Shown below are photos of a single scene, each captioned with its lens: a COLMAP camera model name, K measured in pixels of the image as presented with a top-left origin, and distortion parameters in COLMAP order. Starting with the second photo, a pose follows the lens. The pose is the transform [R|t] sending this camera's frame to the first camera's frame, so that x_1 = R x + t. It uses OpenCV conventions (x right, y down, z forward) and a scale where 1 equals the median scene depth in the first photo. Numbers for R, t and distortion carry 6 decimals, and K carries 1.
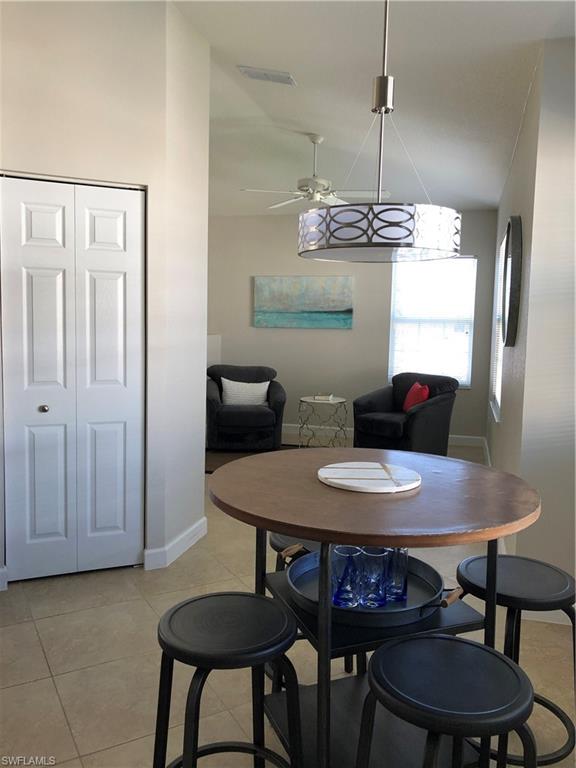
lens RADIAL K [[639.9, 0, 292.0], [0, 639.9, 379.1], [0, 0, 1]] dist [0.078407, -0.109516]
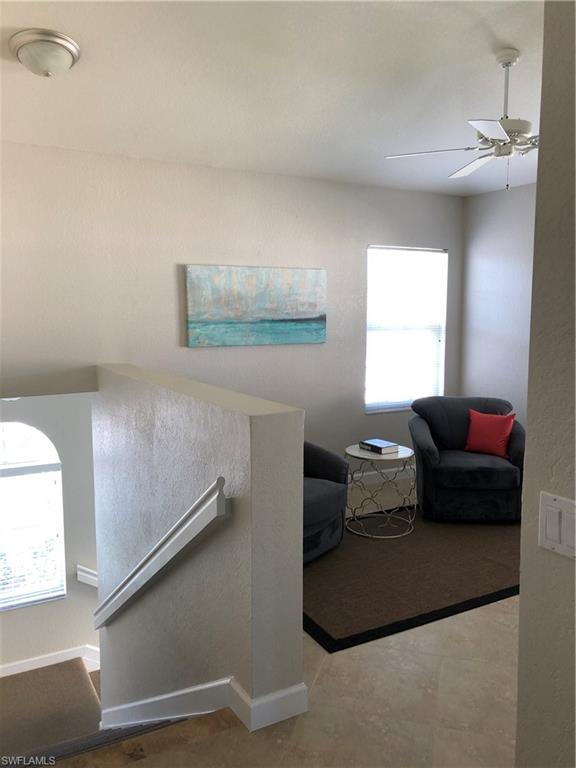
lens RADIAL K [[639.9, 0, 292.0], [0, 639.9, 379.1], [0, 0, 1]] dist [0.078407, -0.109516]
pose [[0.703943, -0.094312, 0.703967, -0.445204], [0.077537, 0.995425, 0.055826, -0.081223], [-0.706011, 0.015285, 0.708035, 0.519085]]
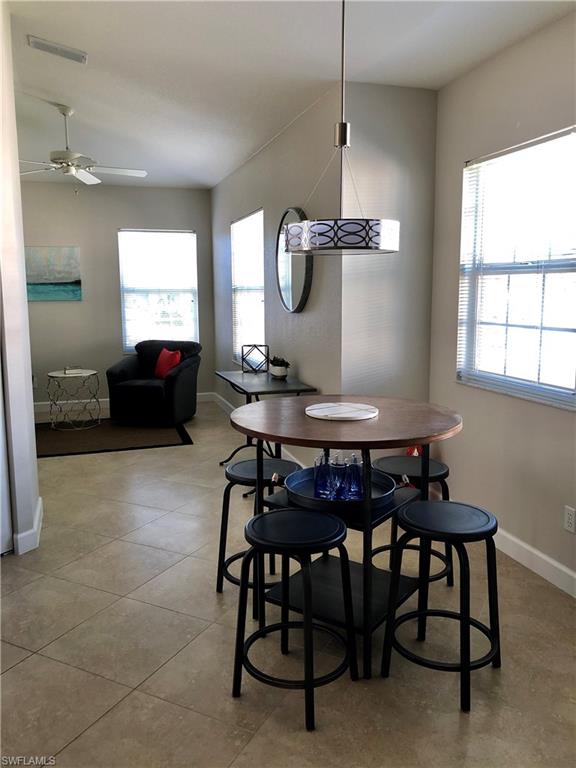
lens RADIAL K [[639.9, 0, 292.0], [0, 639.9, 379.1], [0, 0, 1]] dist [0.078407, -0.109516]
pose [[0.835629, -0.100740, 0.539978, -0.189808], [0.071205, 0.994610, 0.075366, -0.008635], [-0.544660, -0.024528, 0.838298, -0.027804]]
